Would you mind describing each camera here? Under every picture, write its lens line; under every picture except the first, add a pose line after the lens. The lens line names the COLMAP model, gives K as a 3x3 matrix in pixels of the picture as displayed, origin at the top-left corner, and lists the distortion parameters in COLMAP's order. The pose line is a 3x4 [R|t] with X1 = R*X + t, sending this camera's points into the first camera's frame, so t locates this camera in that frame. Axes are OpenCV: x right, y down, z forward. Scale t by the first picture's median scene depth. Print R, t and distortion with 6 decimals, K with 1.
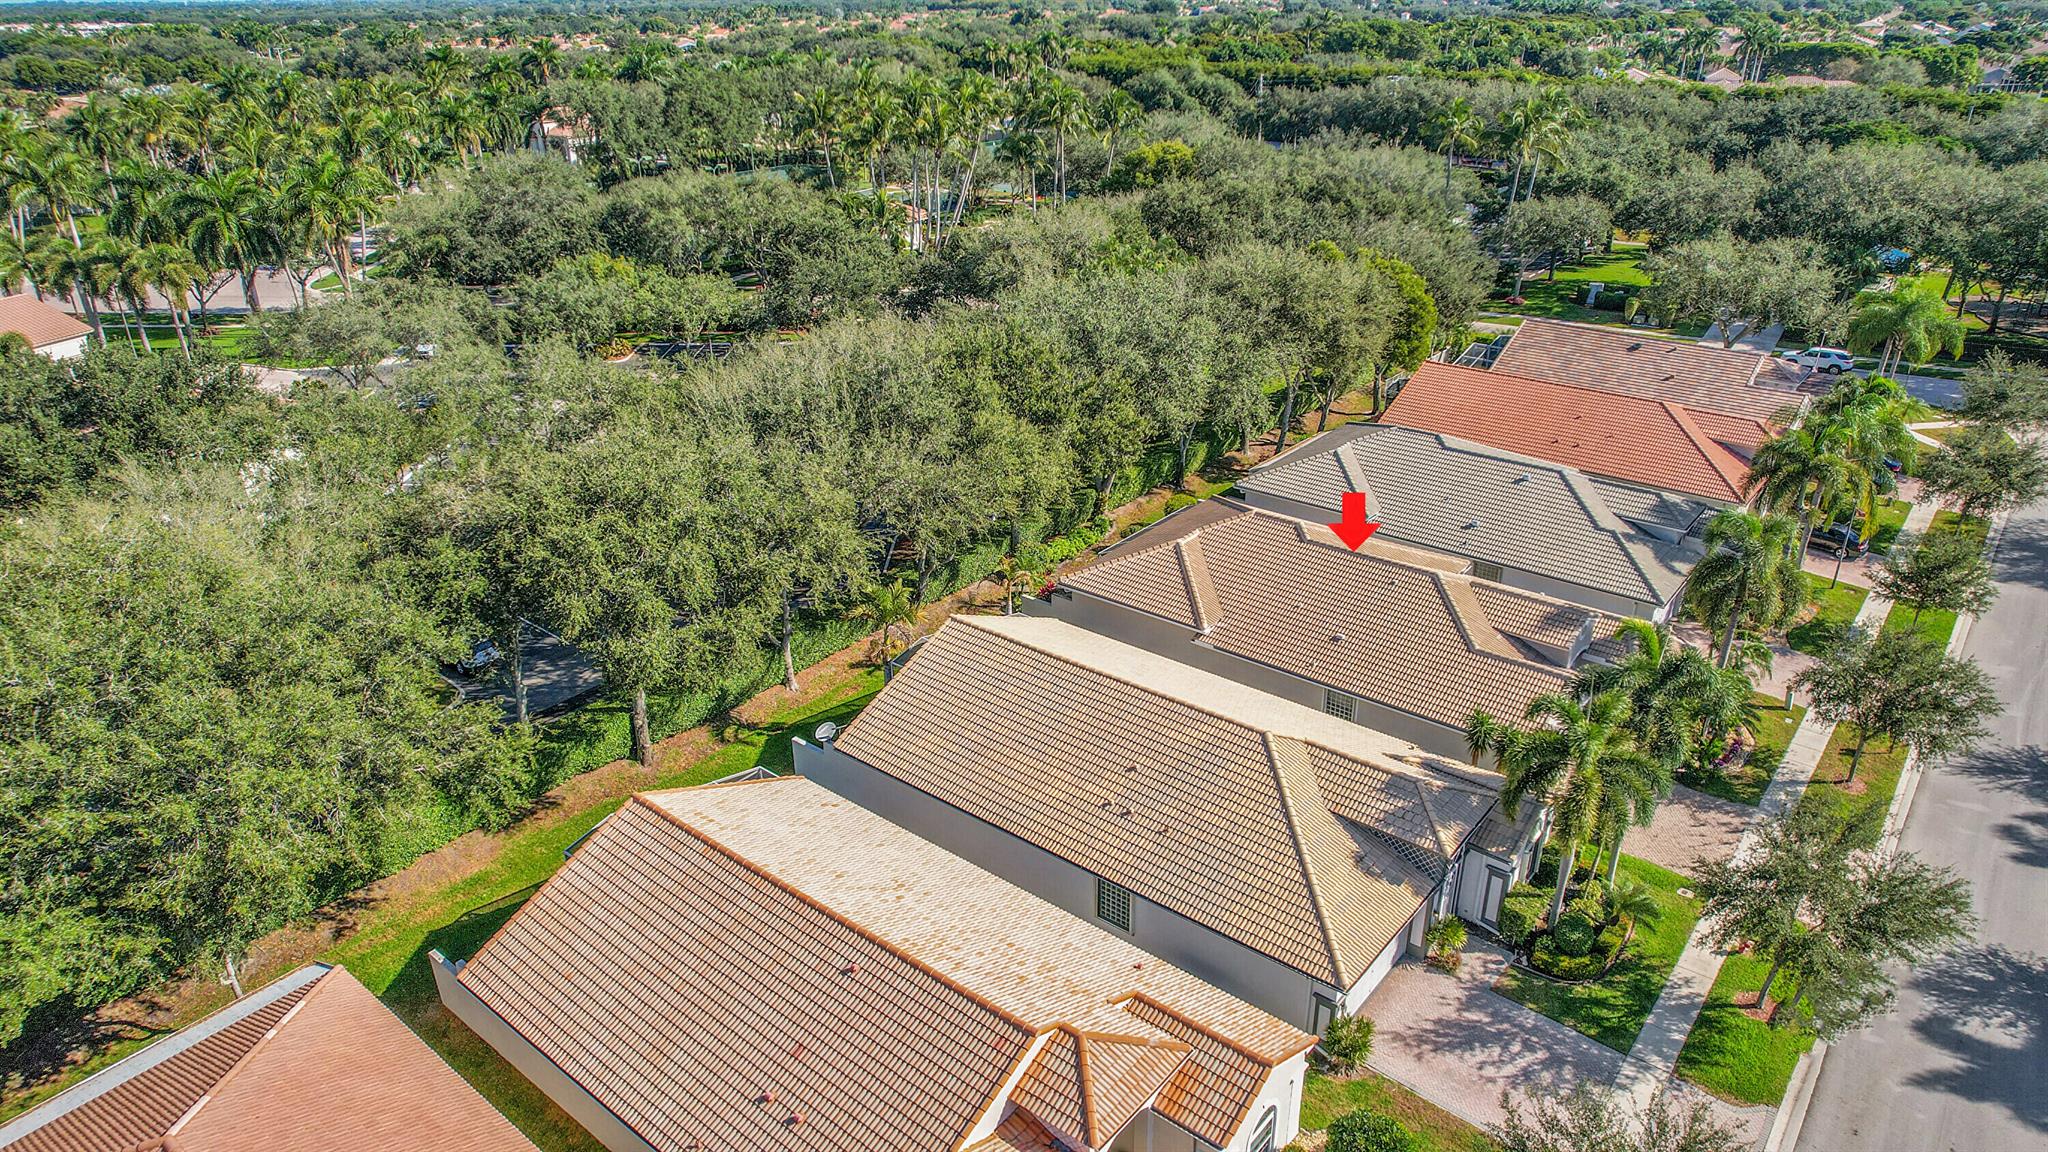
lens RADIAL K [[1317.1, 0, 1029.0], [0, 1317.1, 571.9], [0, 0, 1]] dist [-0.080328, 0.077320]
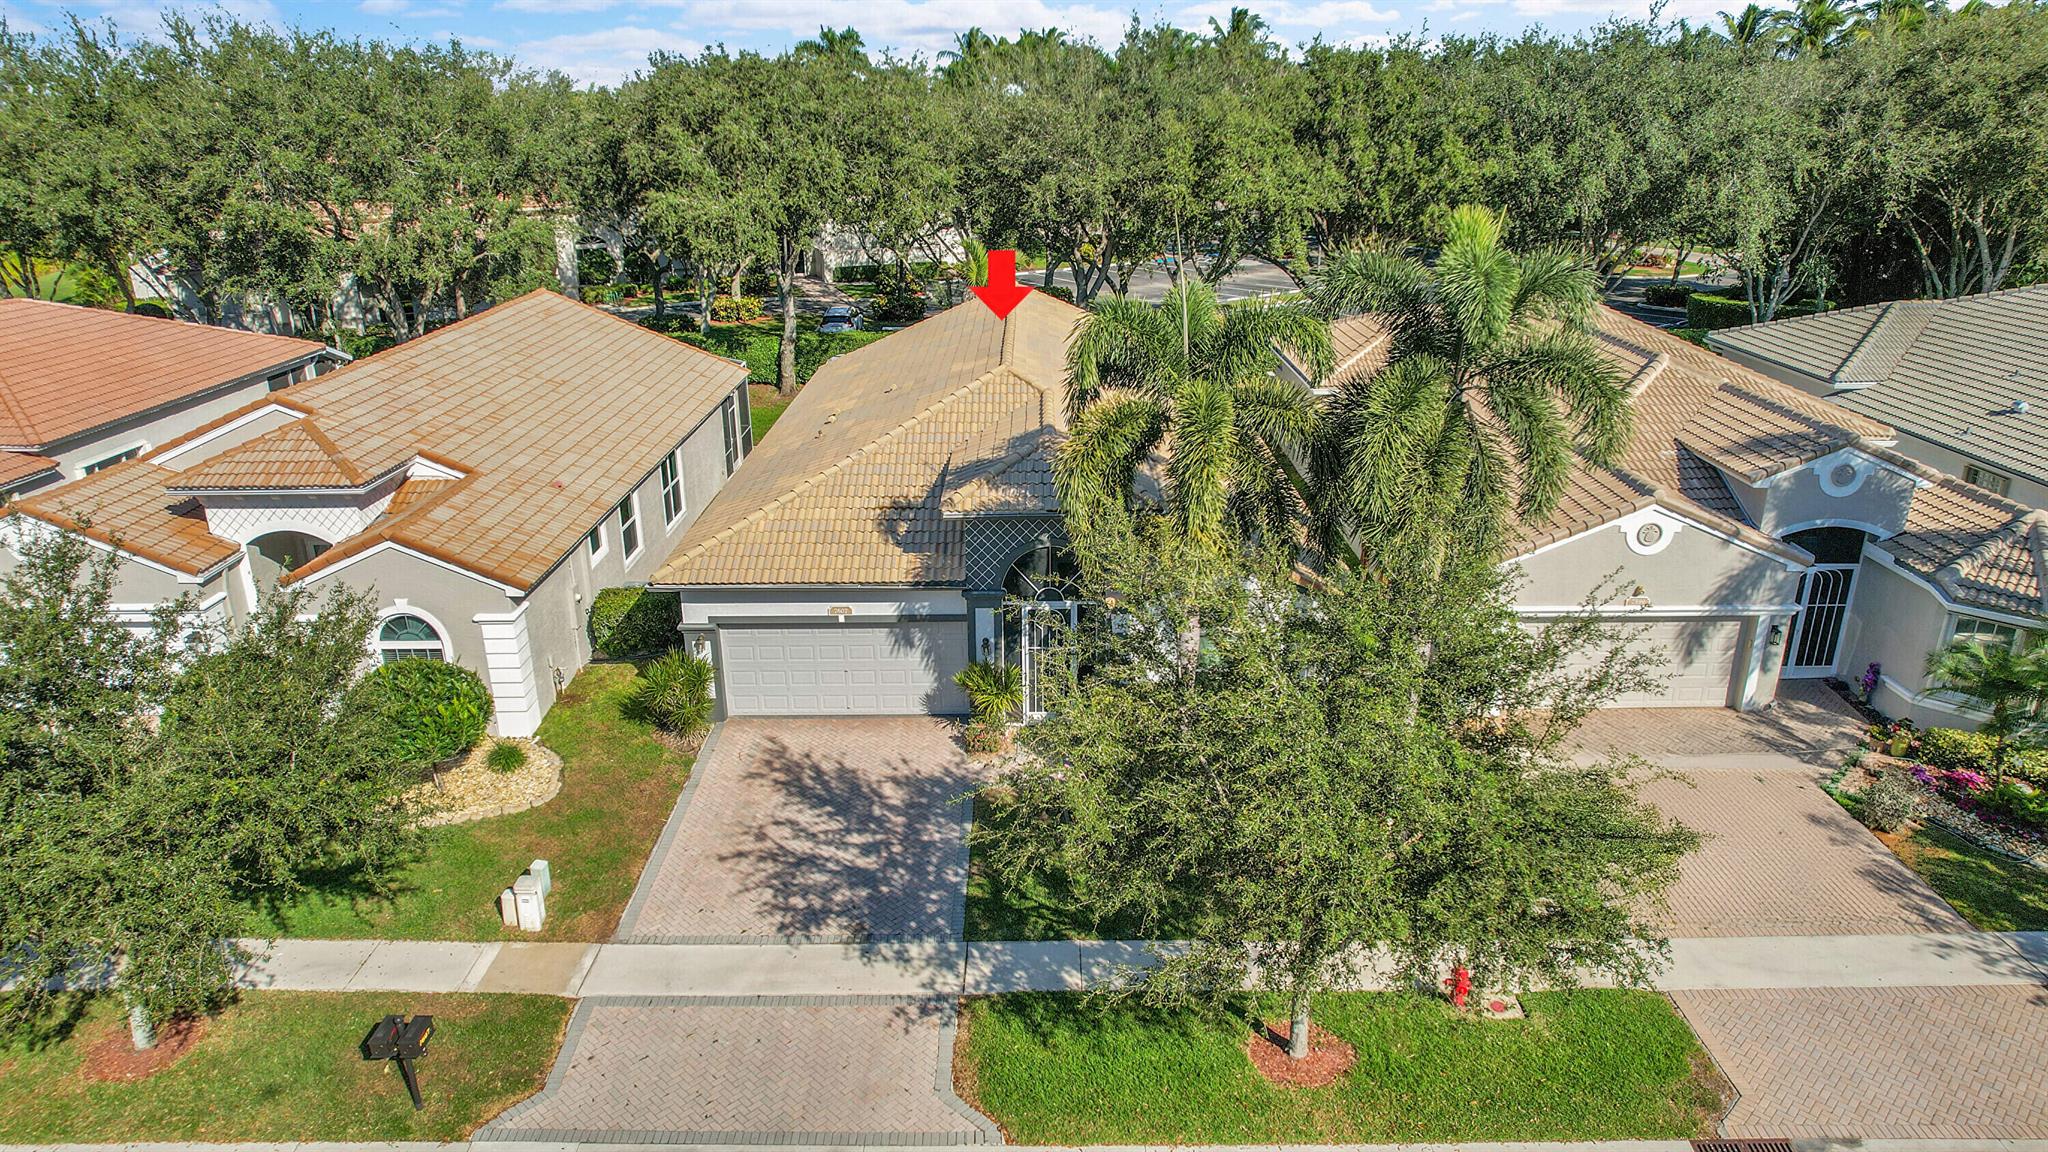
lens RADIAL K [[1317.1, 0, 1029.0], [0, 1317.1, 571.9], [0, 0, 1]] dist [-0.080328, 0.077320]
pose [[0.639140, 0.277497, -0.717284, 0.628186], [-0.327503, 0.942054, 0.072631, 0.150397], [0.695875, 0.188492, 0.692986, 0.497520]]
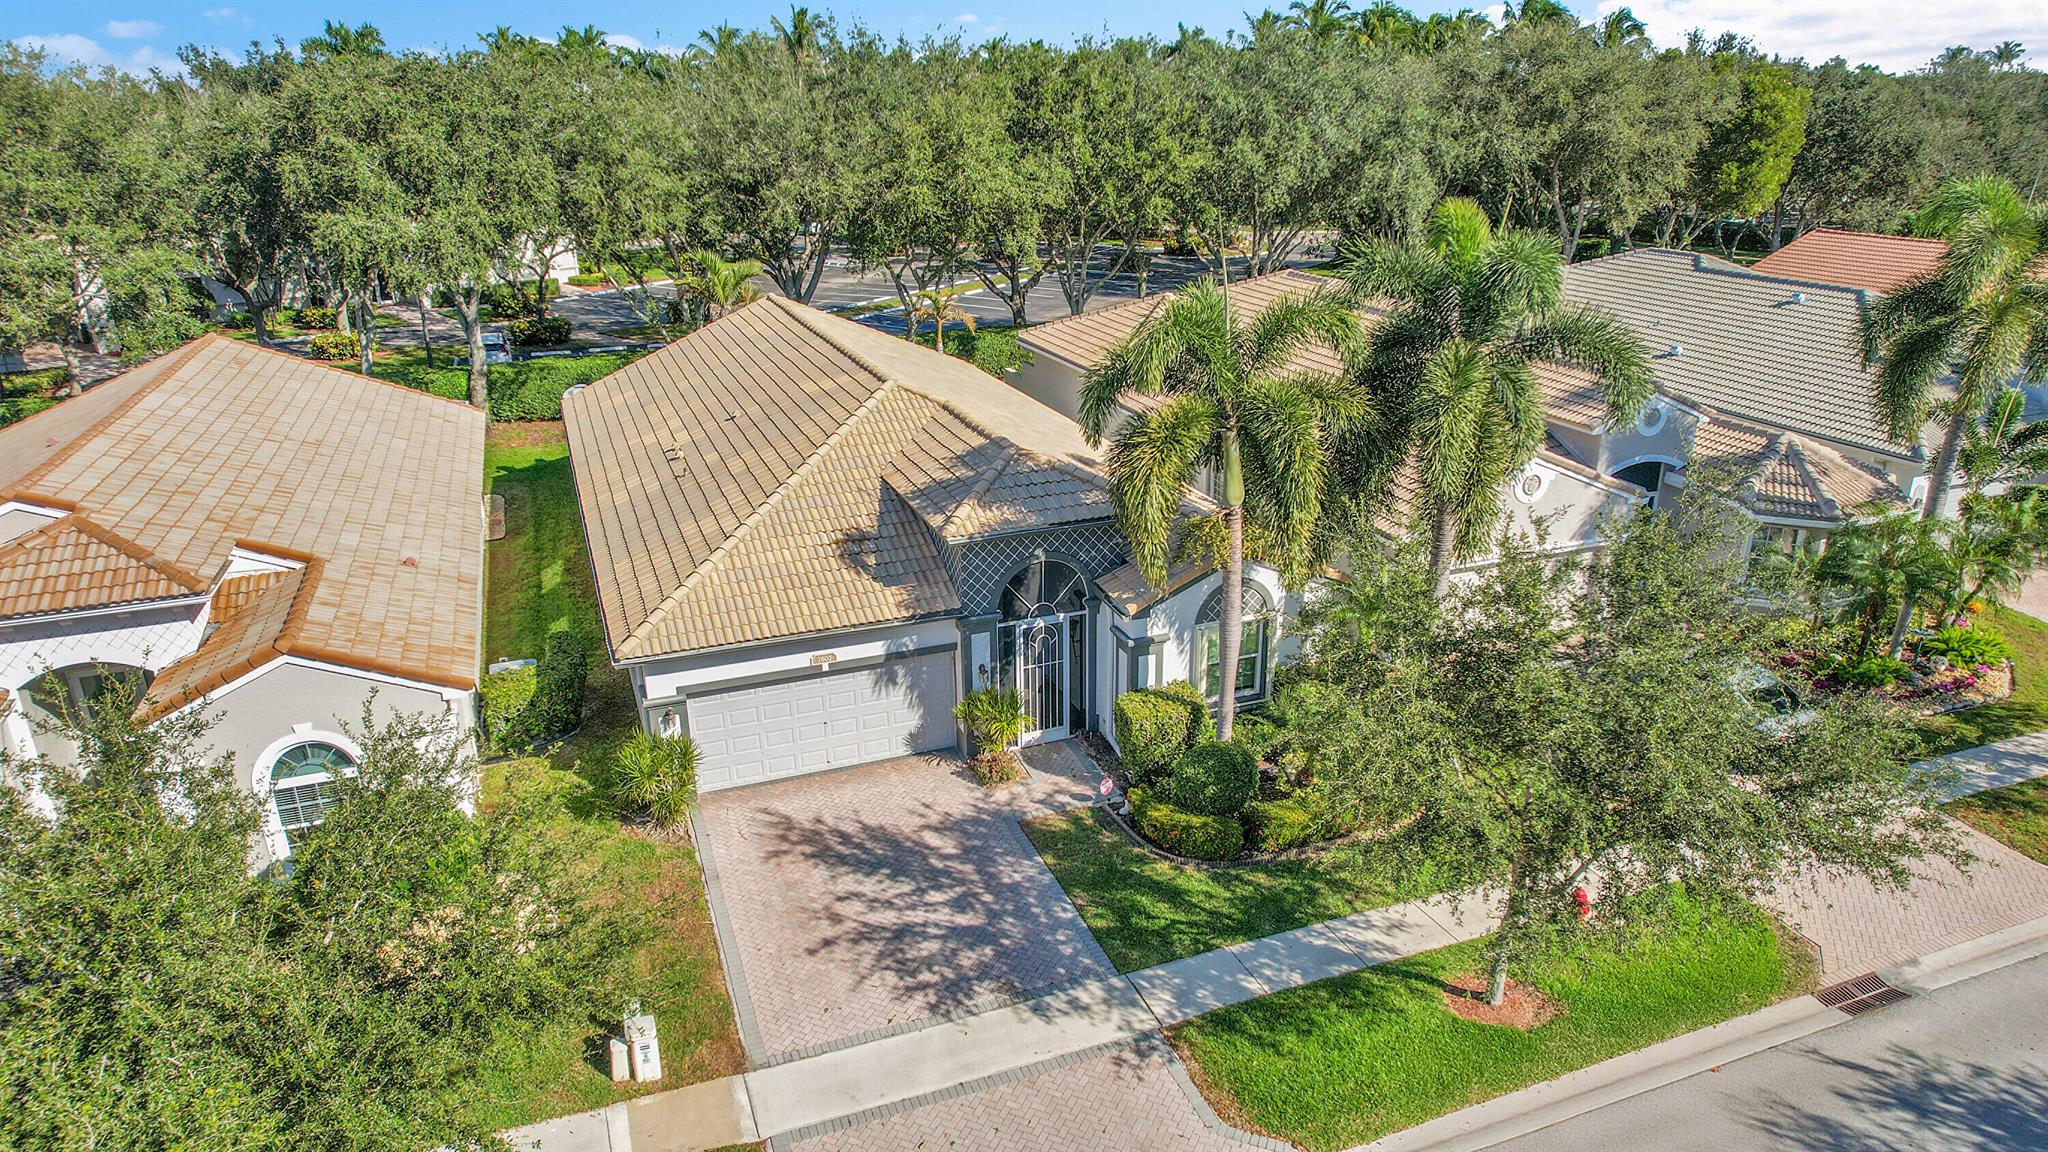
lens RADIAL K [[1317.1, 0, 1029.0], [0, 1317.1, 571.9], [0, 0, 1]] dist [-0.080328, 0.077320]
pose [[0.874864, 0.179089, -0.450044, 0.488775], [-0.211325, 0.977169, -0.021955, 0.190244], [0.435837, 0.114313, 0.892736, 0.413112]]
